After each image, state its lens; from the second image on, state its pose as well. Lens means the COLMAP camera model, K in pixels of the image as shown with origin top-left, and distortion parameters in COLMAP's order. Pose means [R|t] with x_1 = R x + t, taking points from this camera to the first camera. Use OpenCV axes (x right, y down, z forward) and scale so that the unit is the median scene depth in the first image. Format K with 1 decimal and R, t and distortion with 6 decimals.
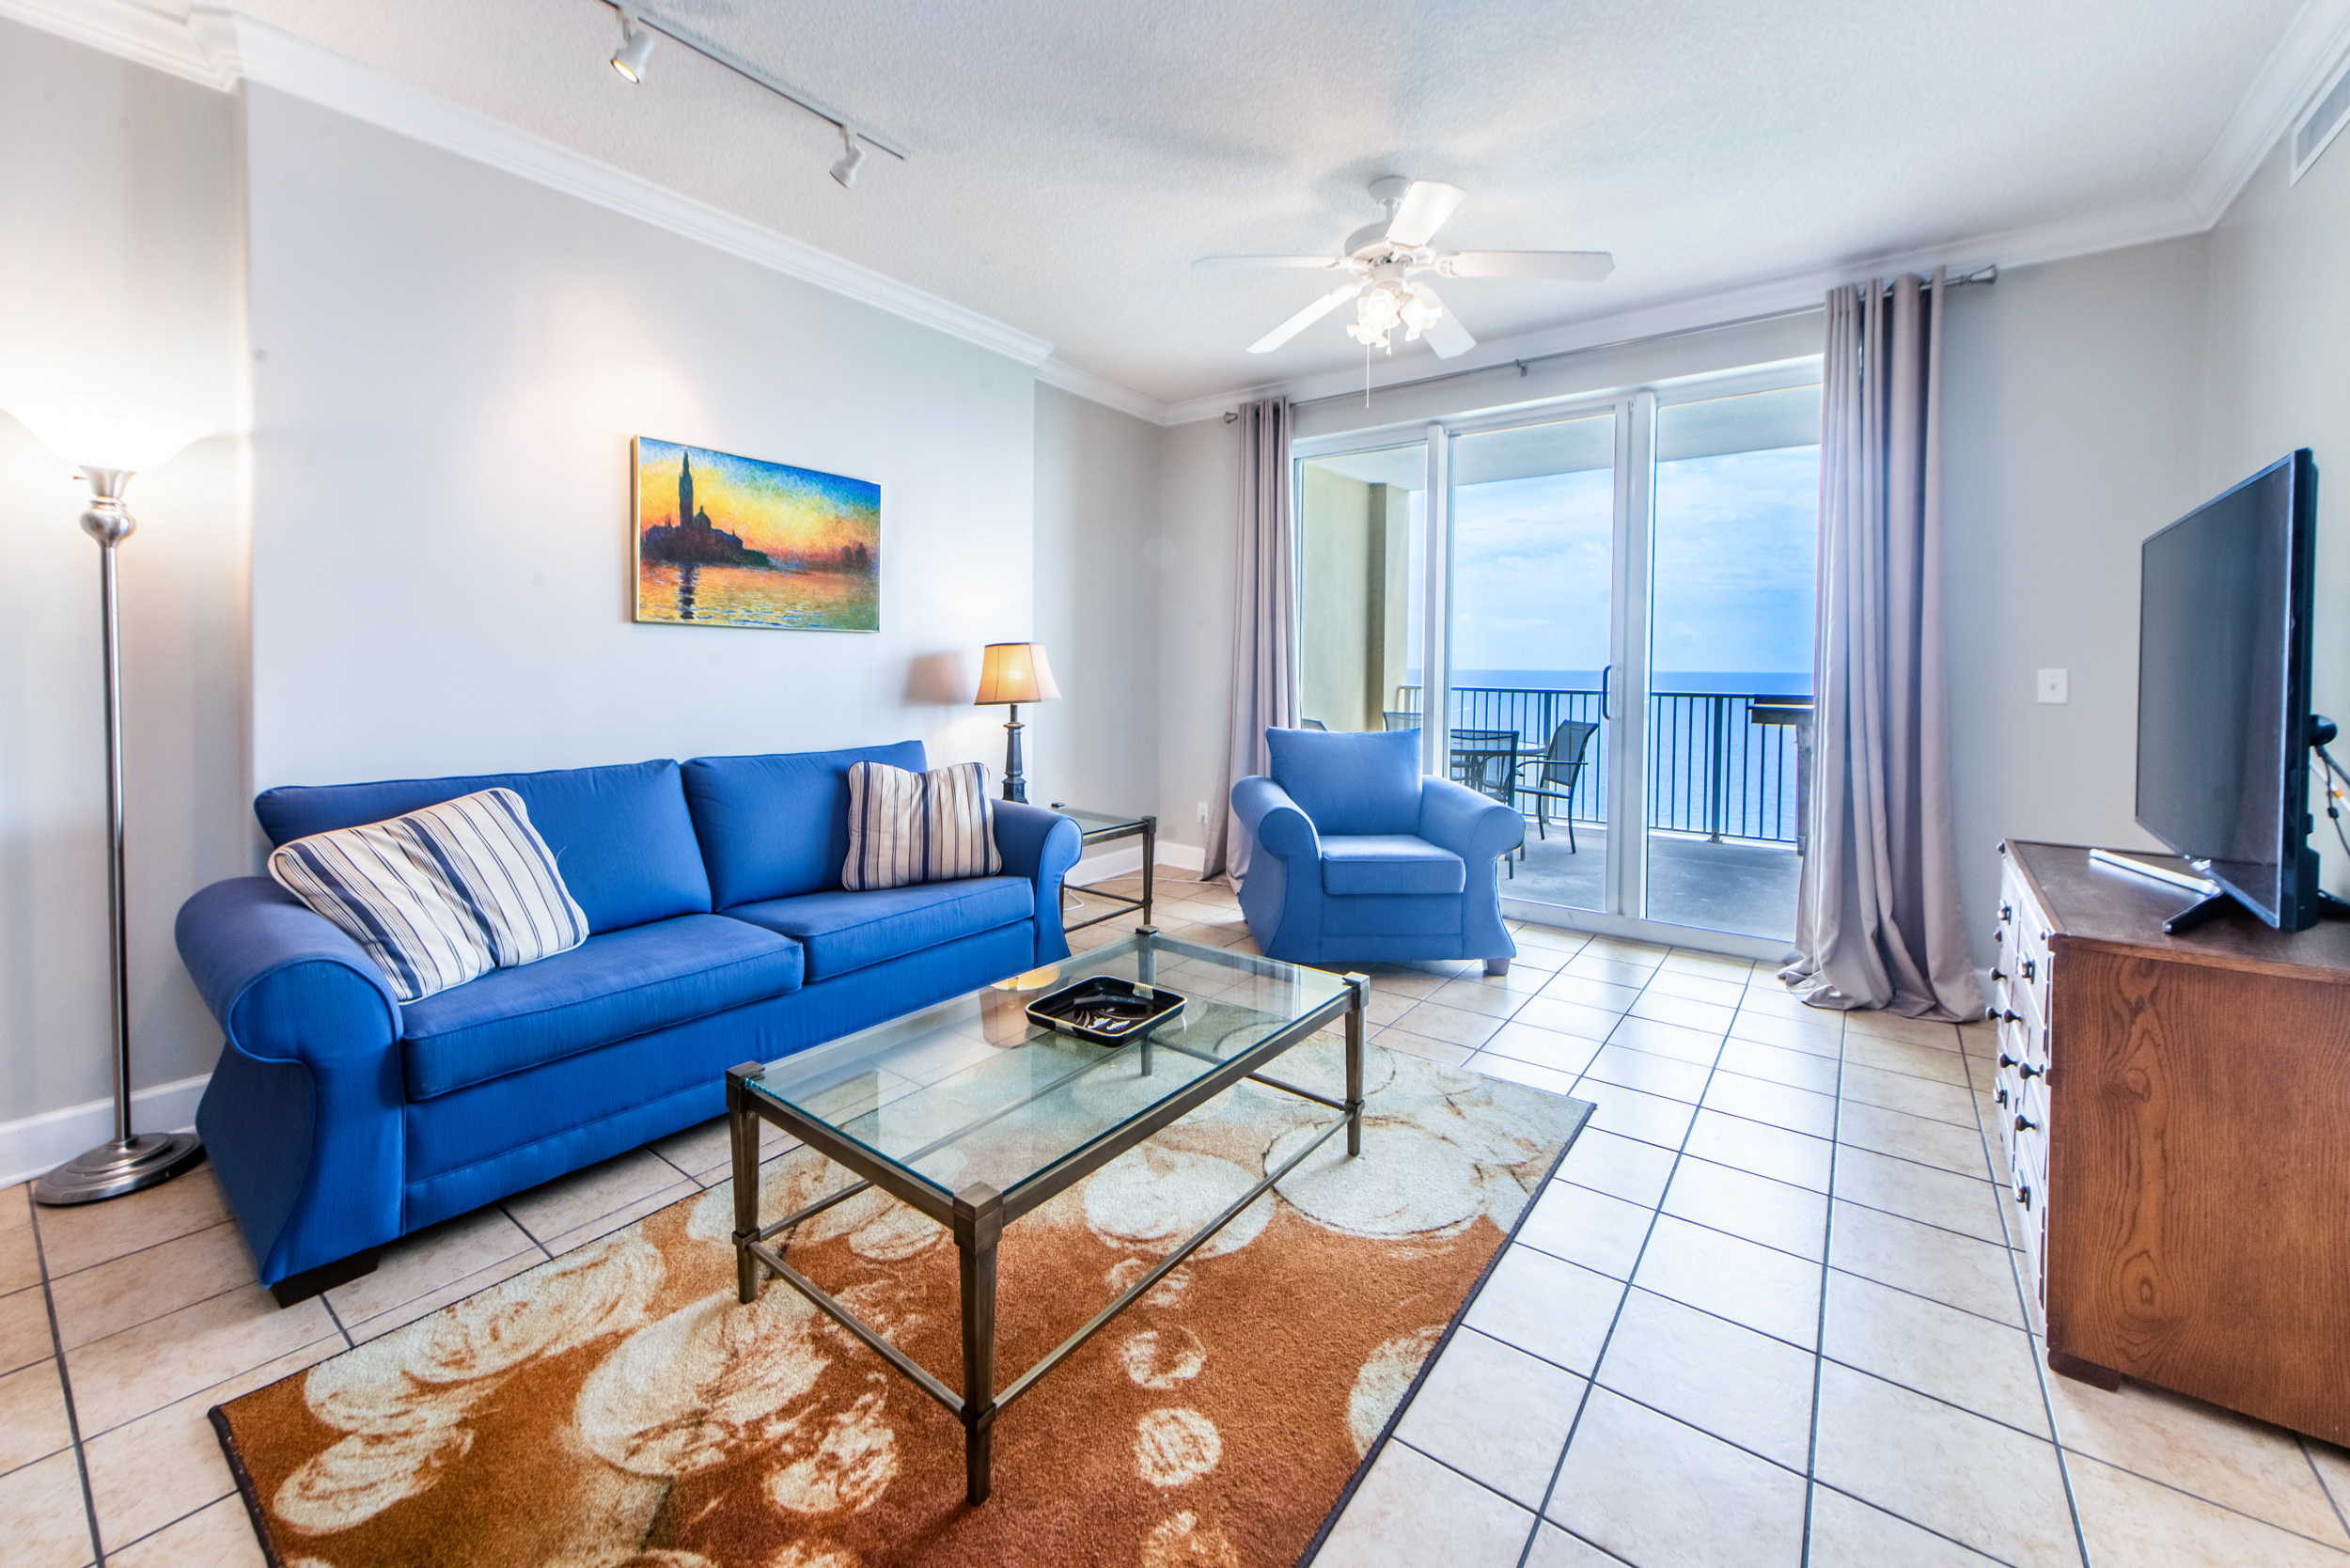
lens RADIAL K [[920.3, 0, 1229.0], [0, 920.3, 680.9], [0, 0, 1]] dist [0.007069, -0.000268]
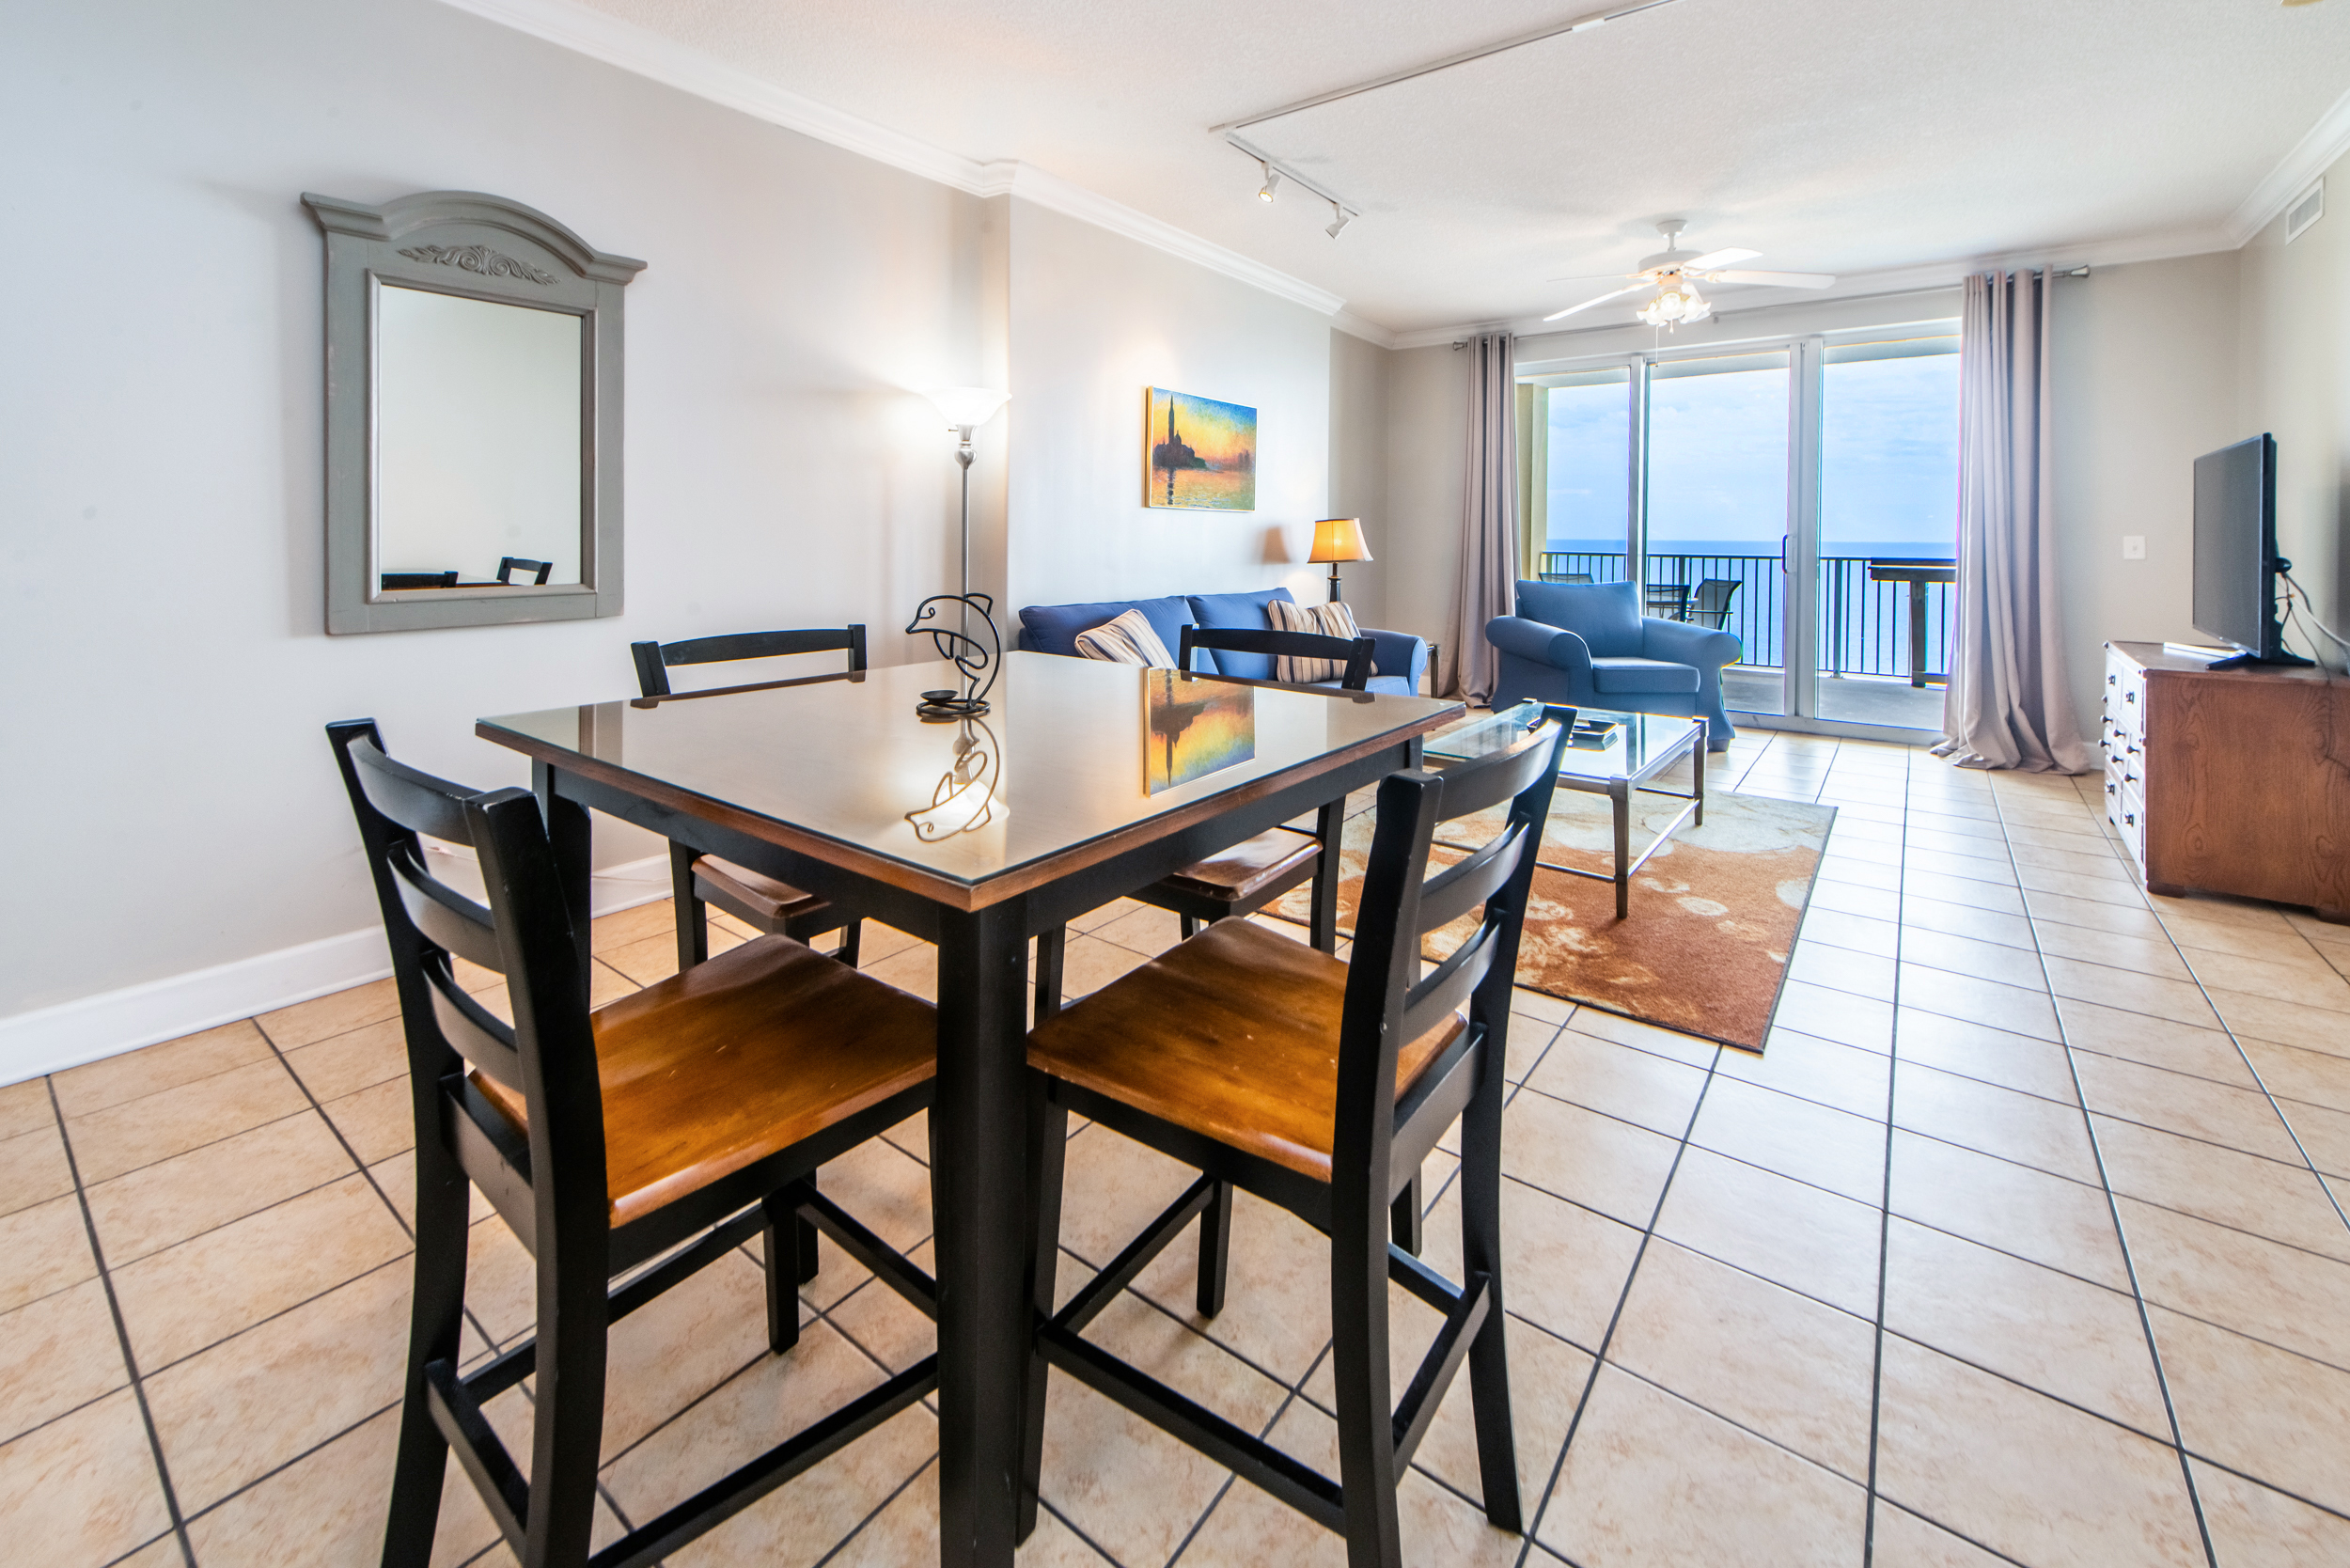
lens RADIAL K [[964.9, 0, 1151.6], [0, 964.9, 536.0], [0, 0, 1]] dist [0.028797, -0.006050]
pose [[0.998958, -0.001906, -0.045608, -0.568813], [0.001180, 0.999872, -0.015943, 0.009682], [0.045632, 0.015873, 0.998832, -0.605877]]
